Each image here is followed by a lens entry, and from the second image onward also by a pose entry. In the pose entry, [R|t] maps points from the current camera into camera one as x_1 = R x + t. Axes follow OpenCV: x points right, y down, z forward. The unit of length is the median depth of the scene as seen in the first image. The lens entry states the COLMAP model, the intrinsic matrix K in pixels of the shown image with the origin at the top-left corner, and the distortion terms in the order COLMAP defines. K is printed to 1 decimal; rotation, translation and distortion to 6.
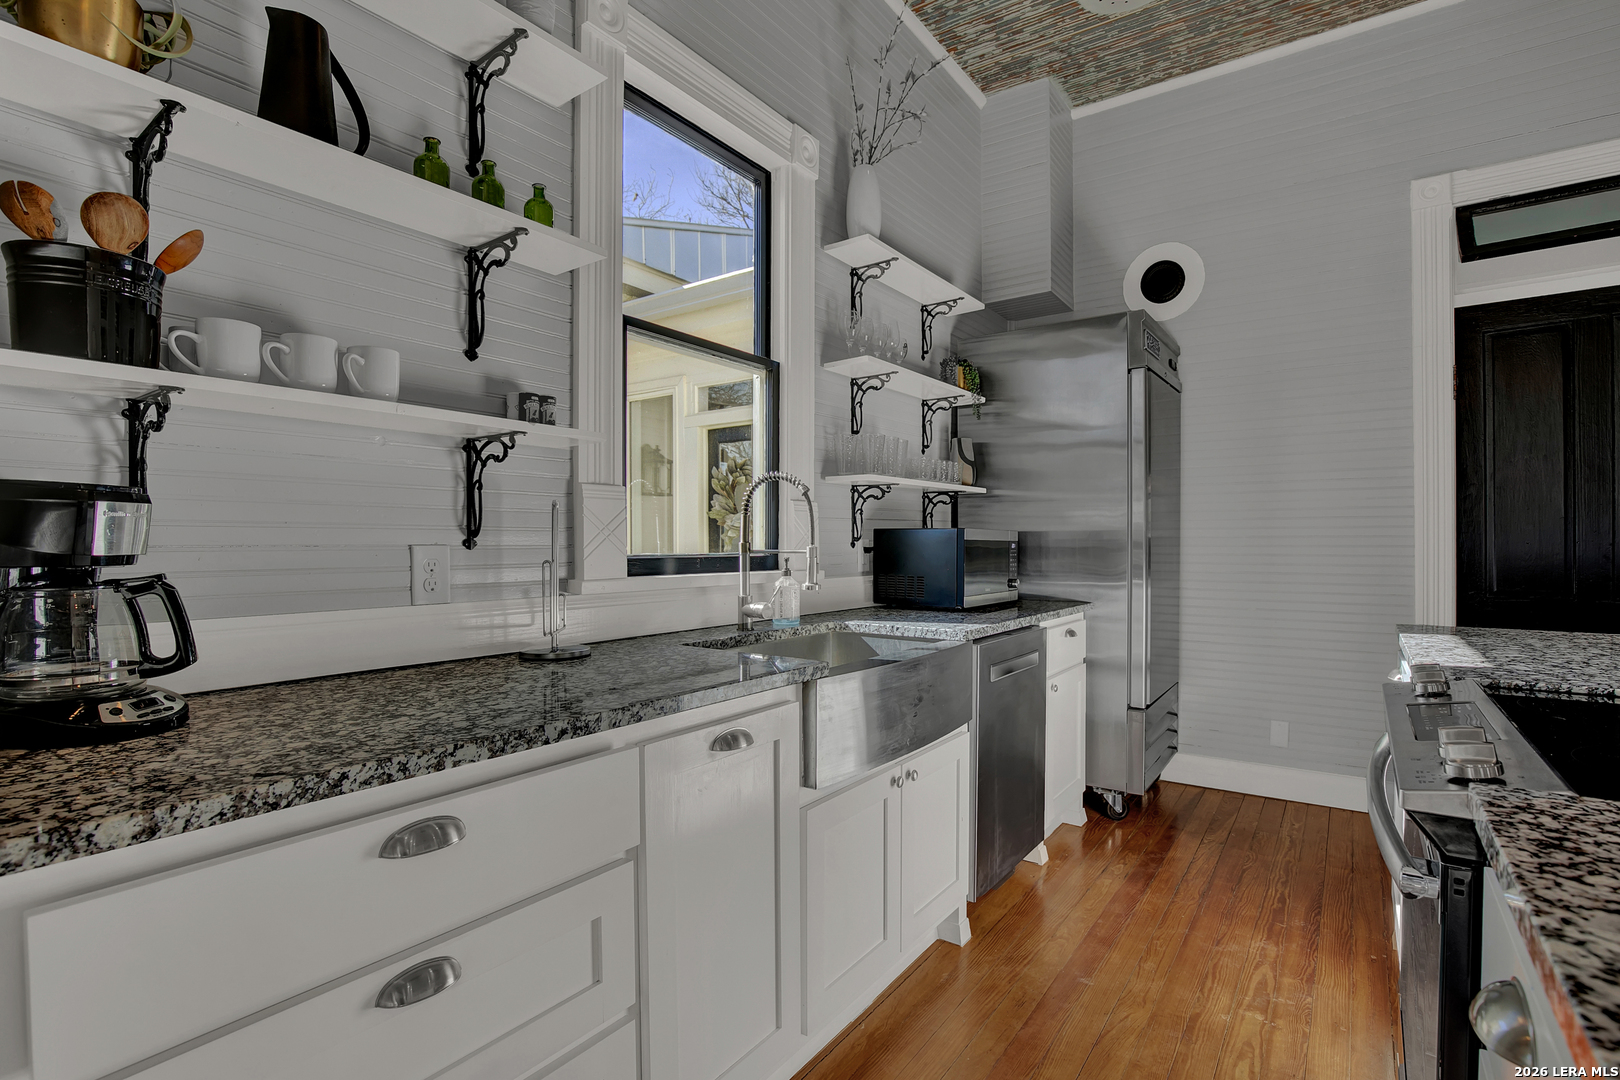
lens RADIAL K [[764.8, 0, 822.3], [0, 764.8, 544.7], [0, 0, 1]] dist [-0.024859, 0.004223]
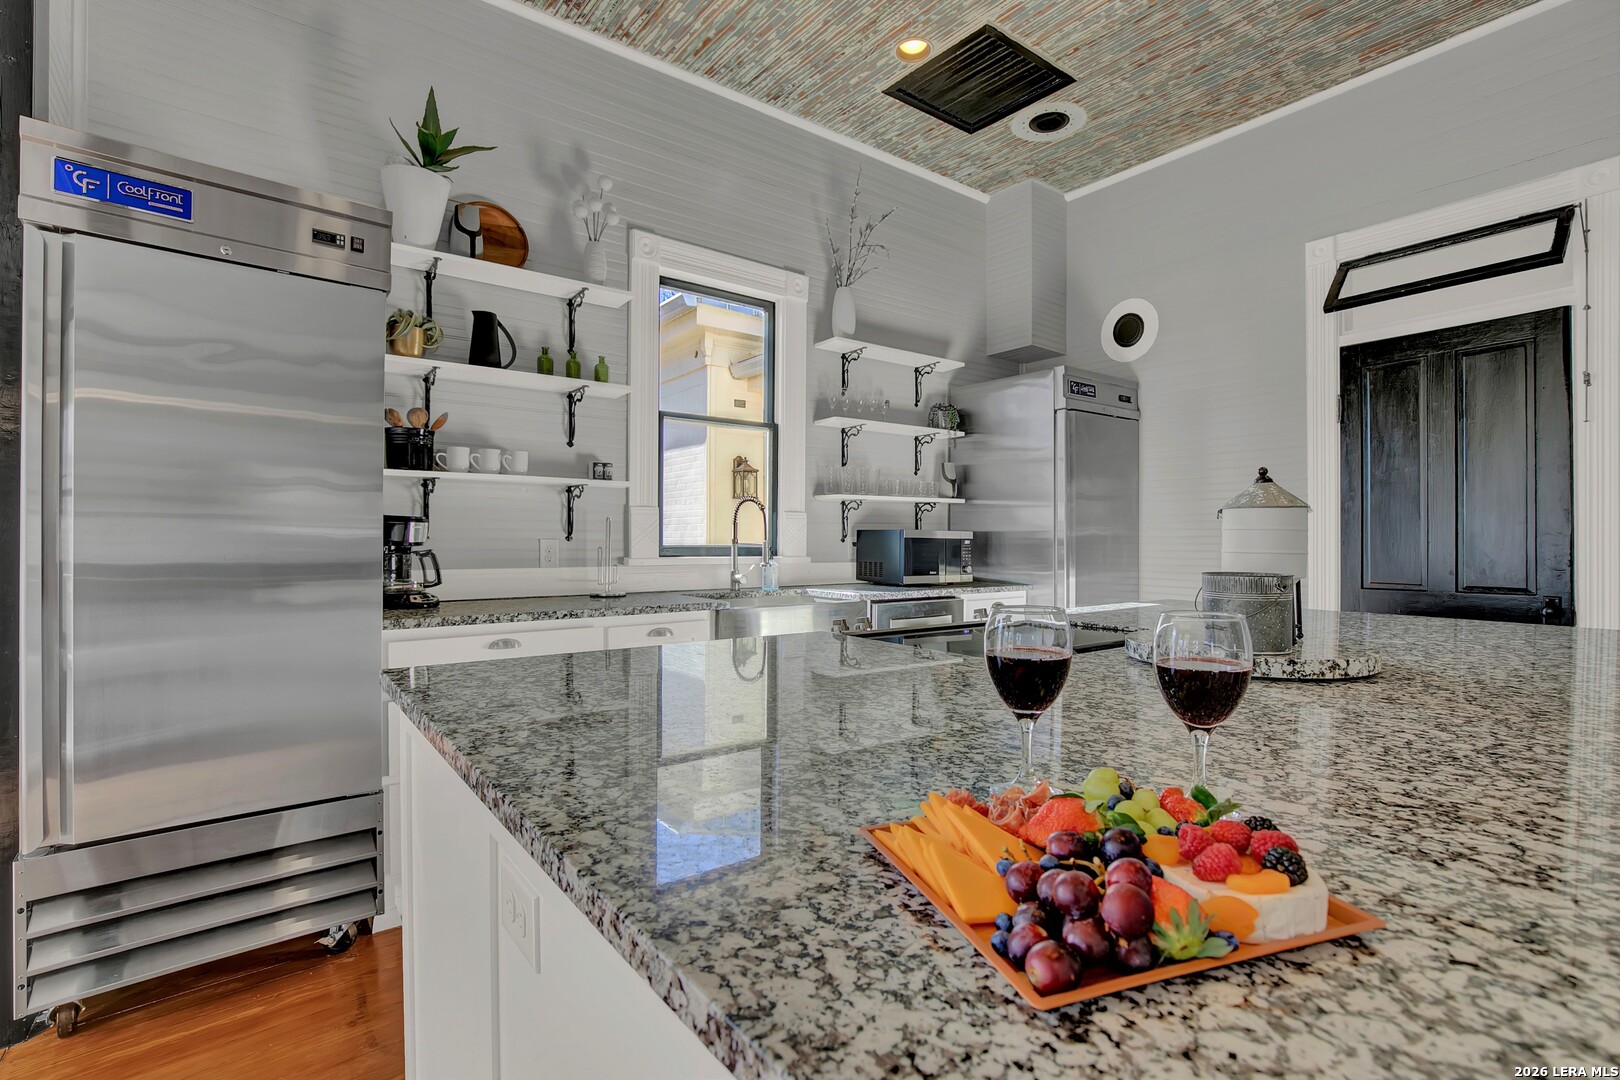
lens RADIAL K [[780.1, 0, 848.4], [0, 780.1, 535.5], [0, 0, 1]] dist [-0.020573, 0.000243]
pose [[0.959926, 0.004421, -0.280219, 0.623767], [-0.006431, 0.999960, -0.006255, -0.000767], [0.280180, 0.007806, 0.959916, -0.581680]]
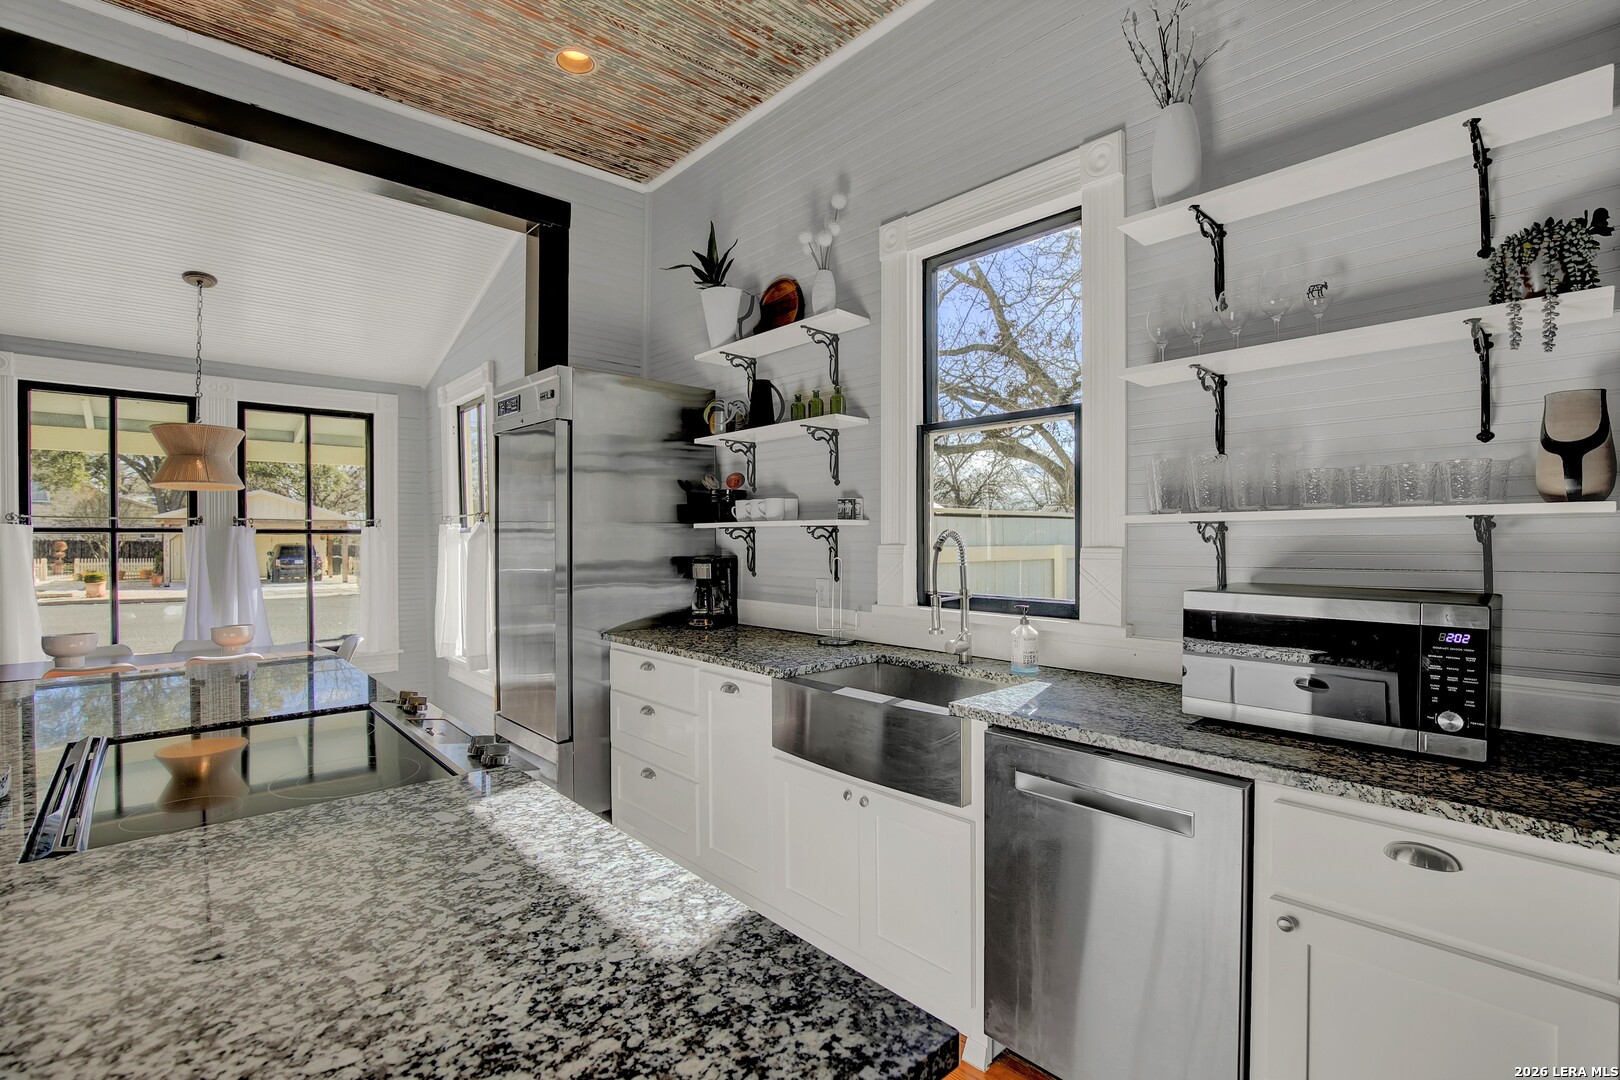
lens RADIAL K [[764.8, 0, 822.3], [0, 764.8, 544.7], [0, 0, 1]] dist [-0.024859, 0.004223]
pose [[-0.237263, 0.001582, -0.971444, 1.116622], [-0.005875, 0.999978, 0.003063, -0.072924], [0.971428, 0.006434, -0.237249, 1.090655]]
